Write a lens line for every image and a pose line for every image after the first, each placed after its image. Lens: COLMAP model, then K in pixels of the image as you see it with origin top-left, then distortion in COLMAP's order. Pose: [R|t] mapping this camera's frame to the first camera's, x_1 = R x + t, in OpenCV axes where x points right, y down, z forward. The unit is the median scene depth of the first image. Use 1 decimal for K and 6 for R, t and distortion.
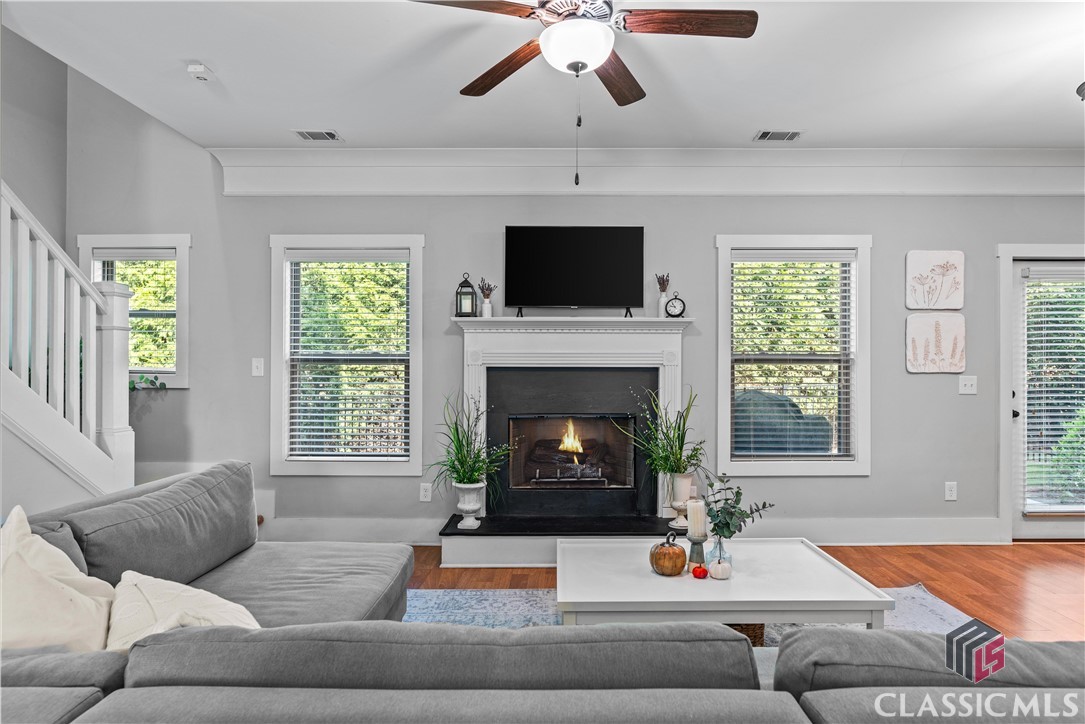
lens RADIAL K [[624.9, 0, 543.6], [0, 624.9, 360.9], [0, 0, 1]] dist [-0.004085, -0.000536]
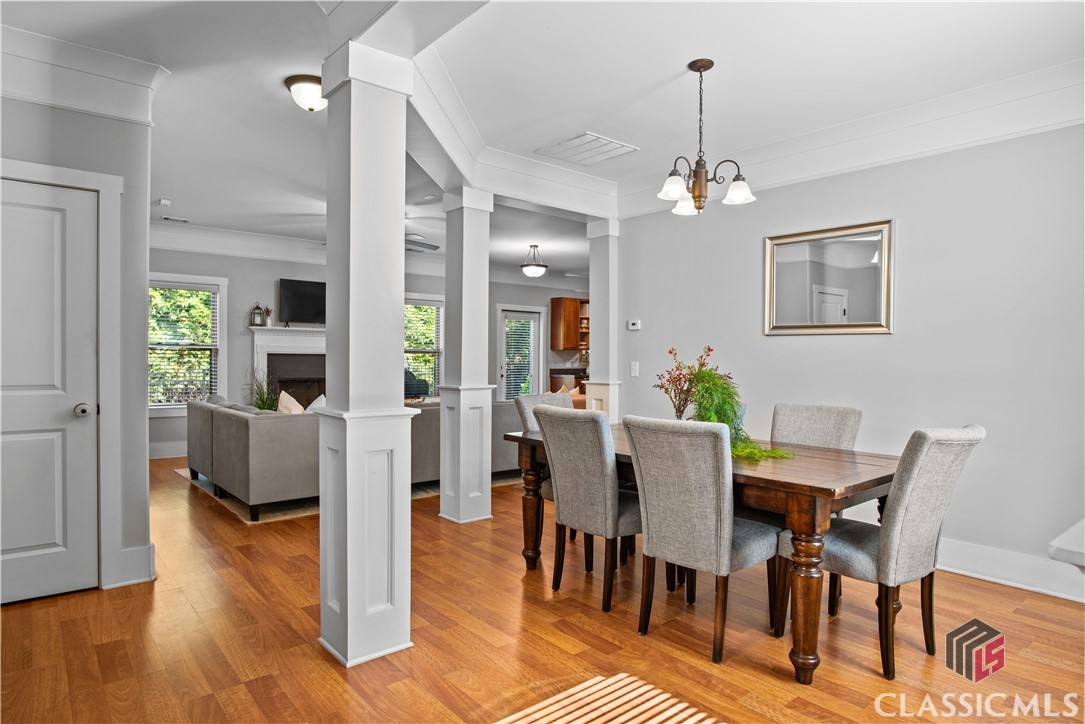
lens RADIAL K [[624.9, 0, 544.9], [0, 624.9, 362.8], [0, 0, 1]] dist [-0.004085, -0.000536]
pose [[0.776214, 0.001735, 0.630467, -0.622086], [-0.007573, 0.999950, 0.006572, 0.019371], [-0.630424, -0.009876, 0.776188, -0.958503]]
